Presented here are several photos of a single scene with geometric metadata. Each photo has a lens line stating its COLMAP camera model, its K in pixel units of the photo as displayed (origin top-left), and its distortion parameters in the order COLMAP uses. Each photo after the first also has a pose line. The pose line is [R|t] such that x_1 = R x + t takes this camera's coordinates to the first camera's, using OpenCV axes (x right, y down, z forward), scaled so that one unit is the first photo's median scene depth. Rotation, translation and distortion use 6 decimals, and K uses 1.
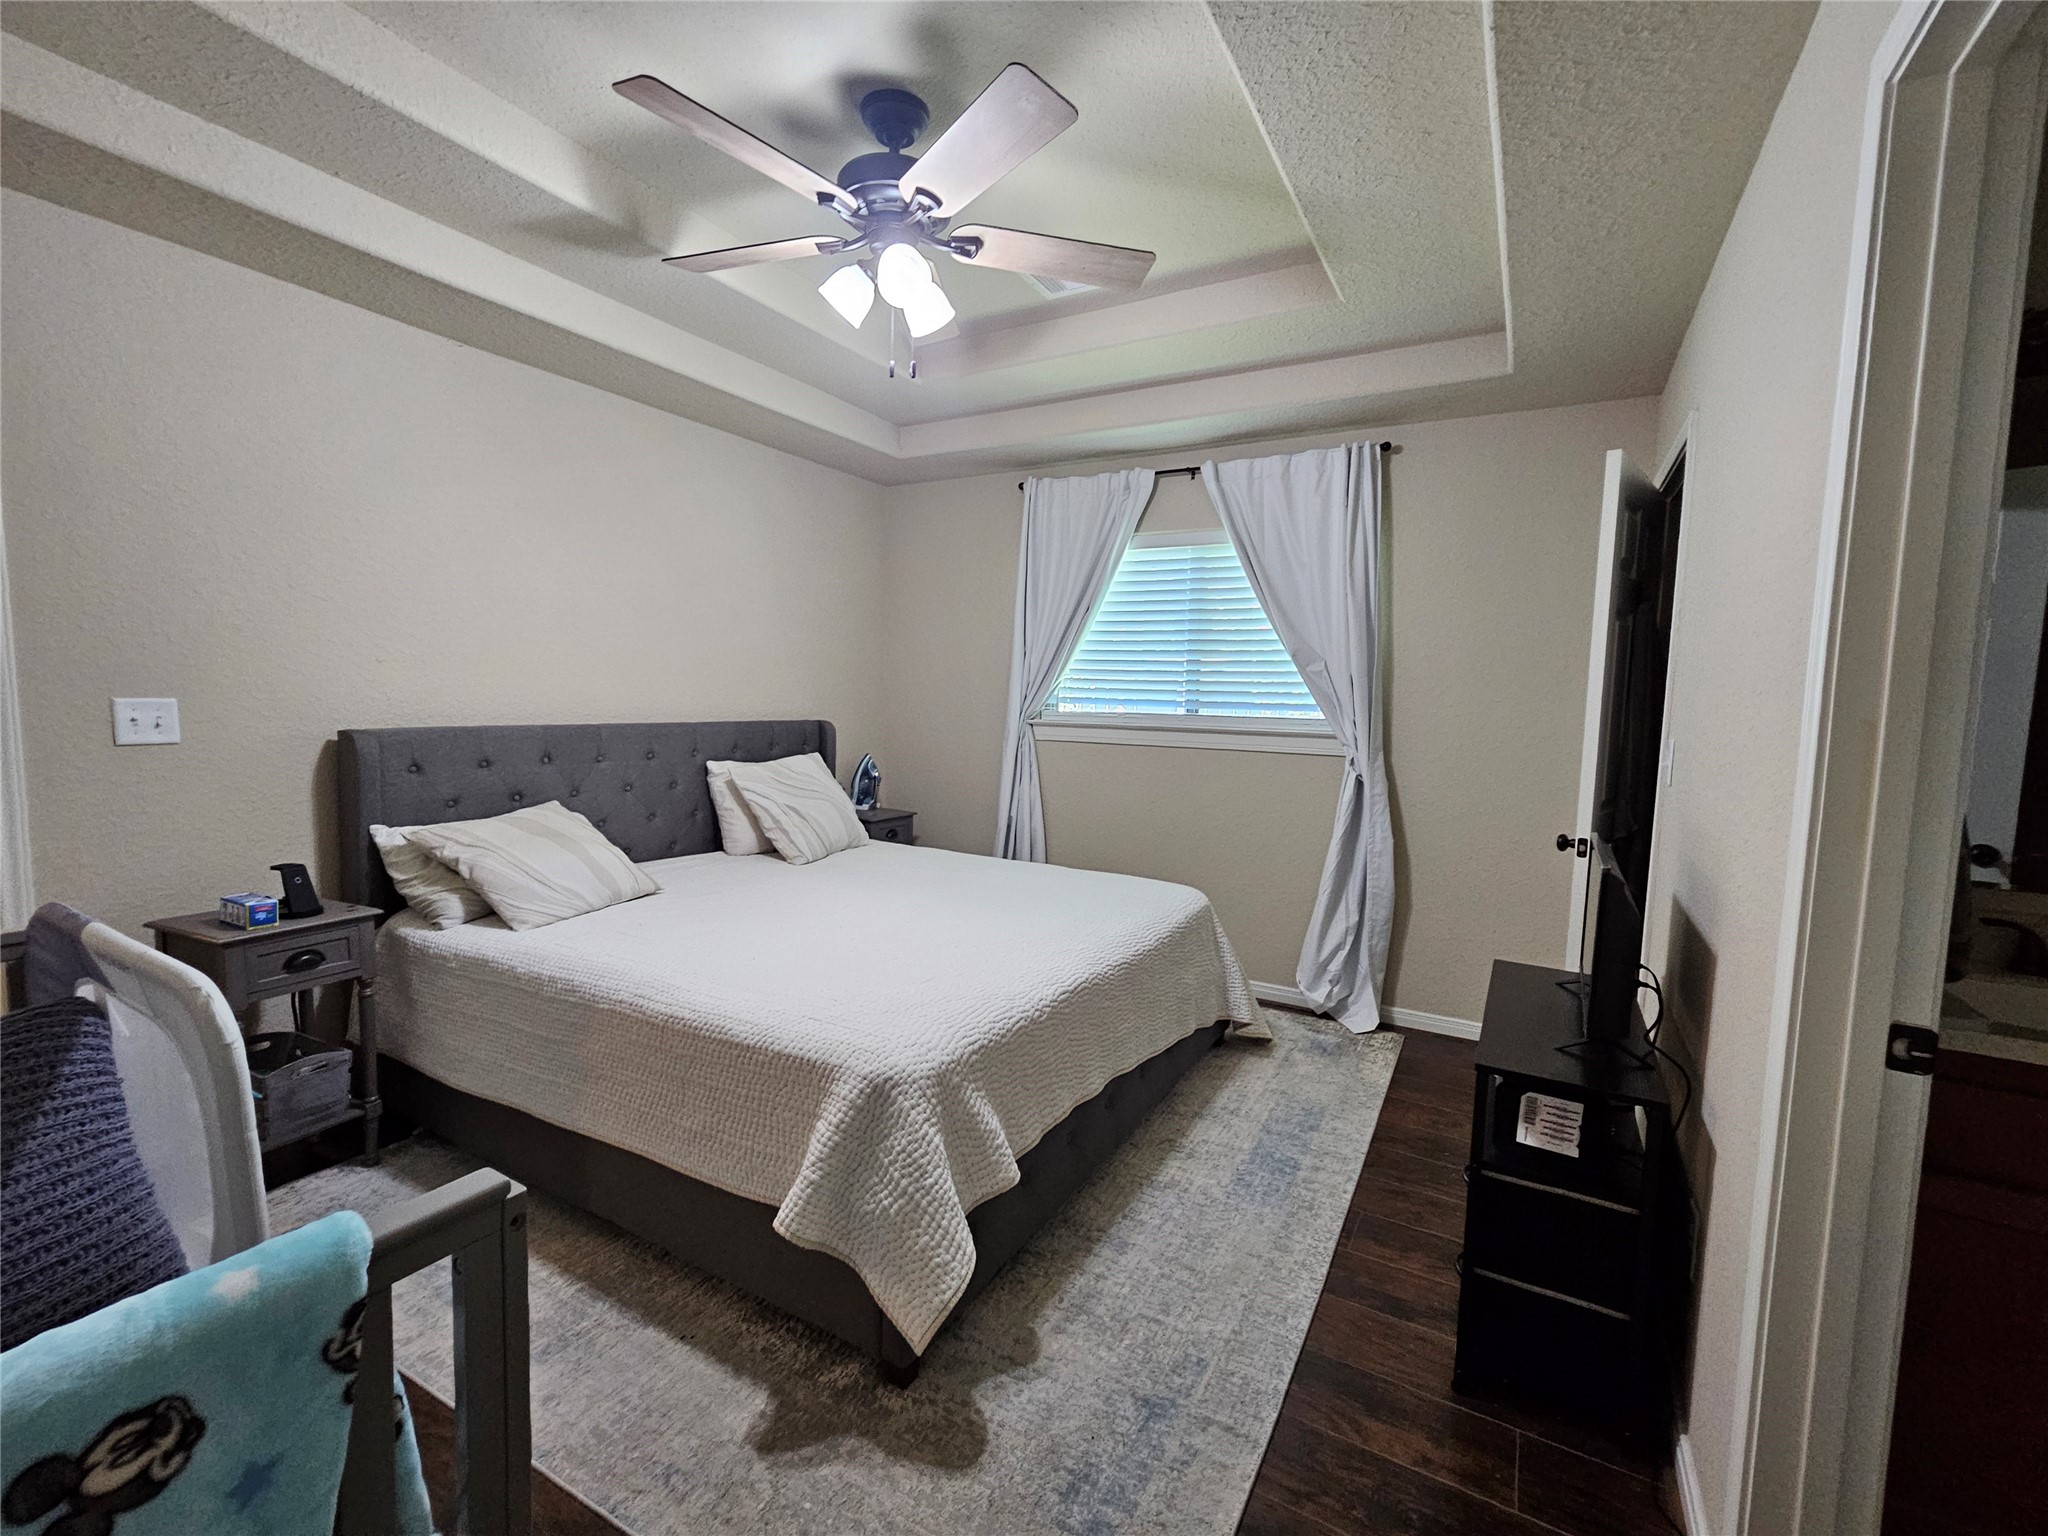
lens RADIAL K [[871.5, 0, 1027.6], [0, 871.5, 767.2], [0, 0, 1]] dist [-0.001603, 0.001248]
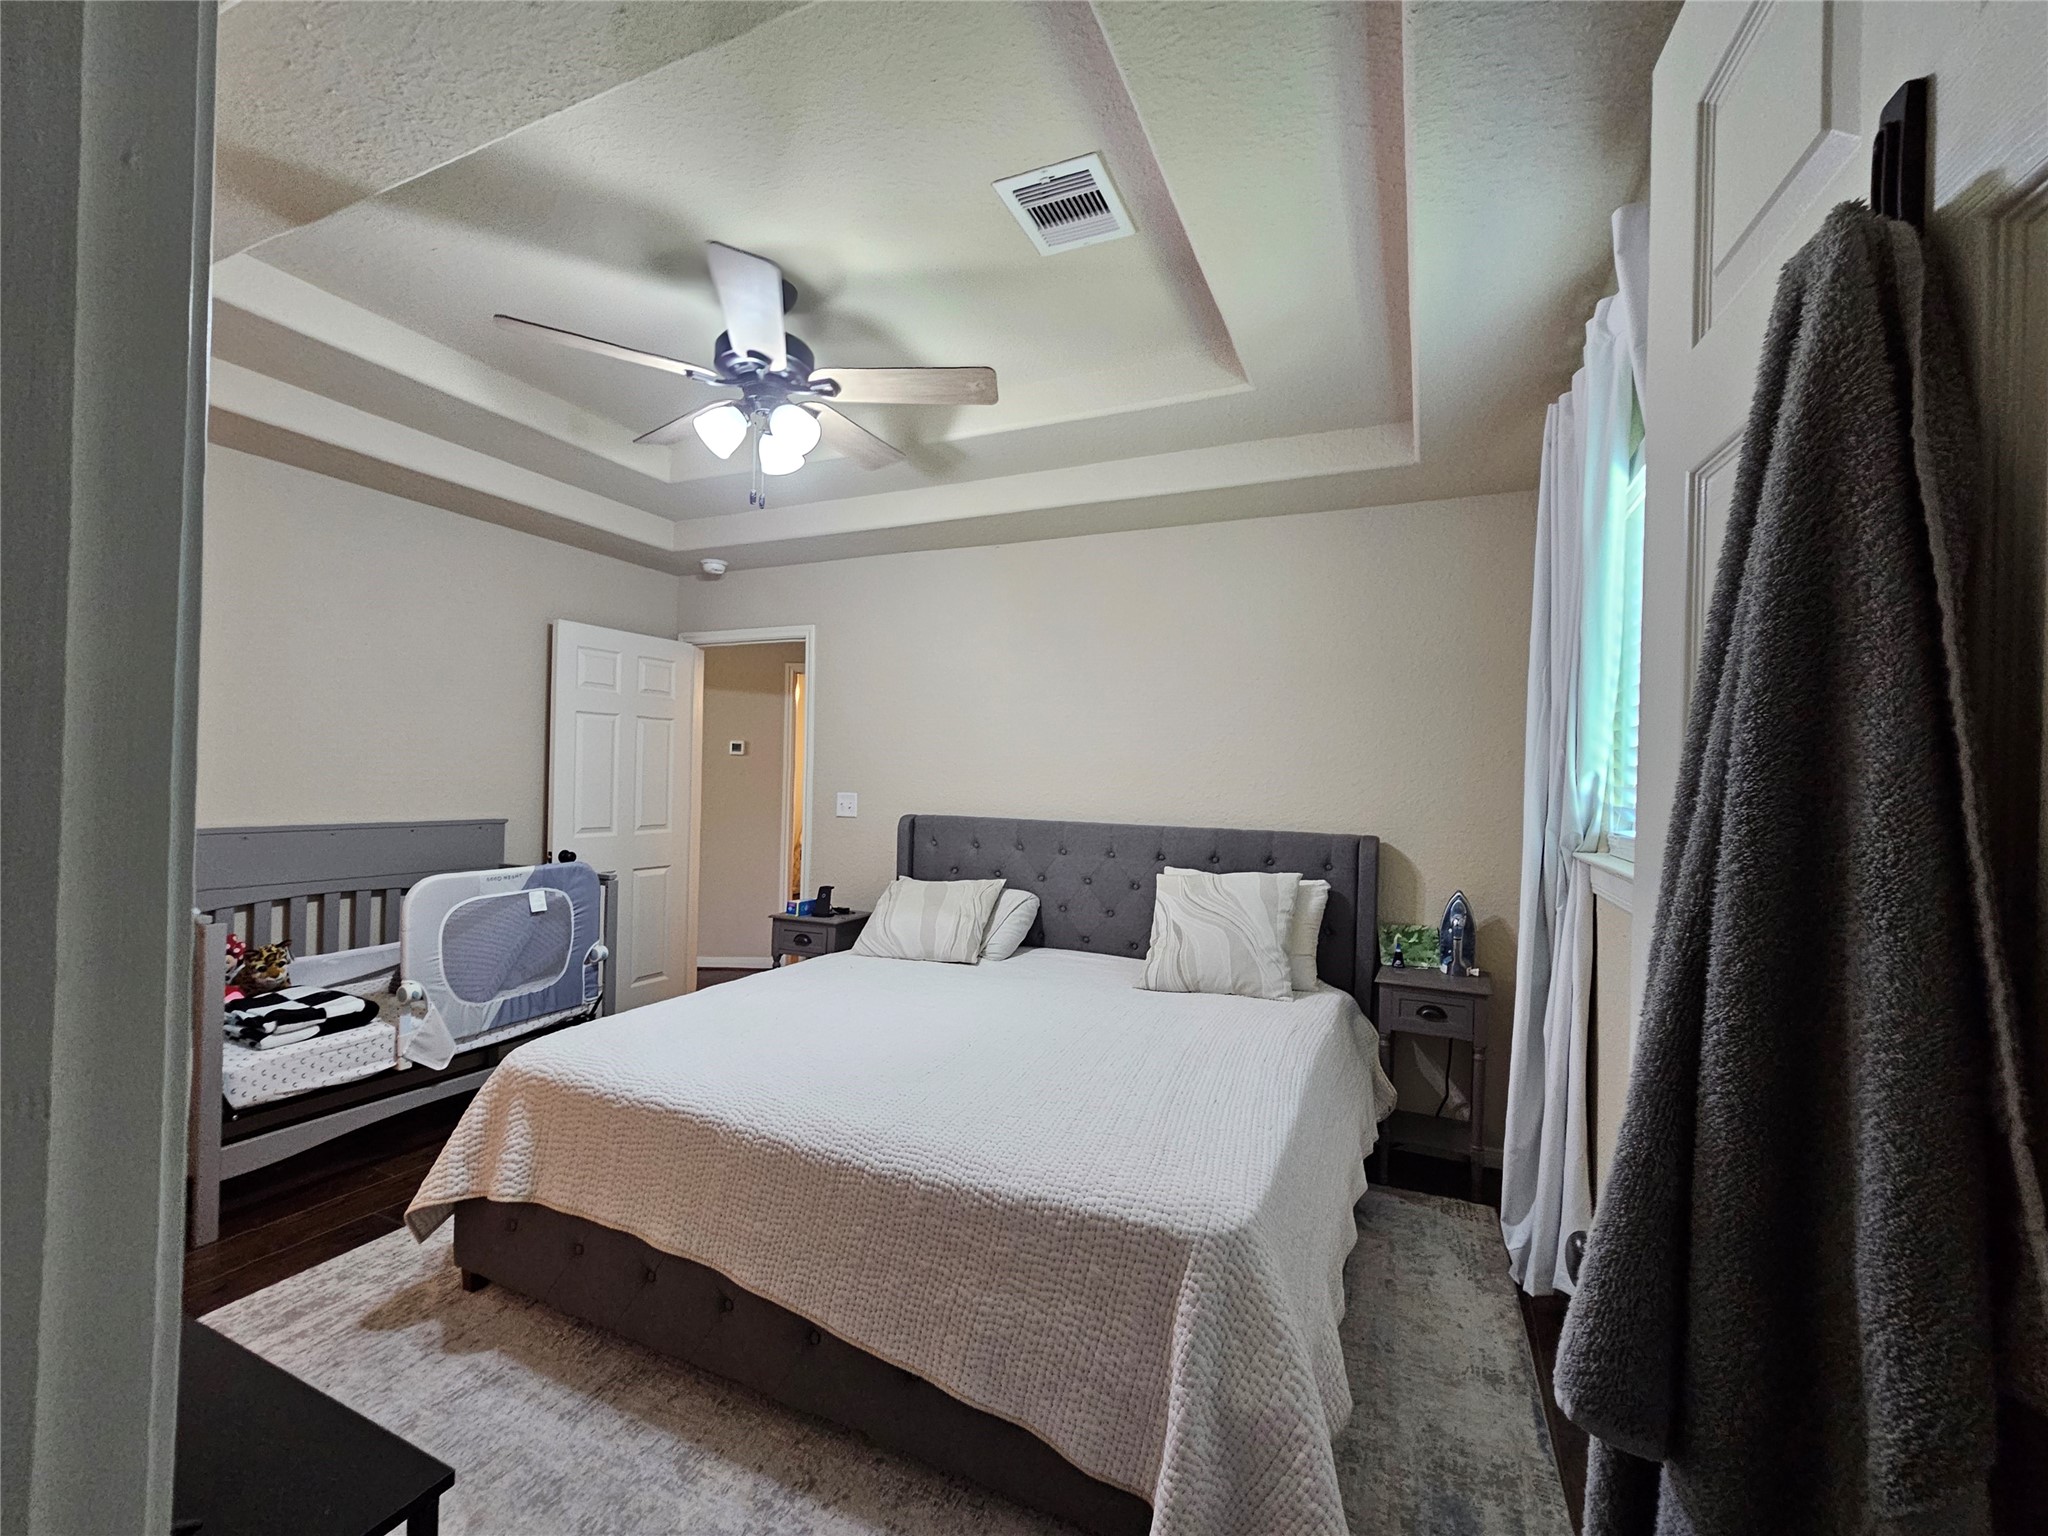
lens RADIAL K [[871.5, 0, 1027.6], [0, 871.5, 767.2], [0, 0, 1]] dist [-0.001603, 0.001248]
pose [[0.092476, -0.039726, -0.994922, 0.776210], [-0.110313, 0.992644, -0.049889, -0.067510], [0.989585, 0.114366, 0.087413, 0.978645]]
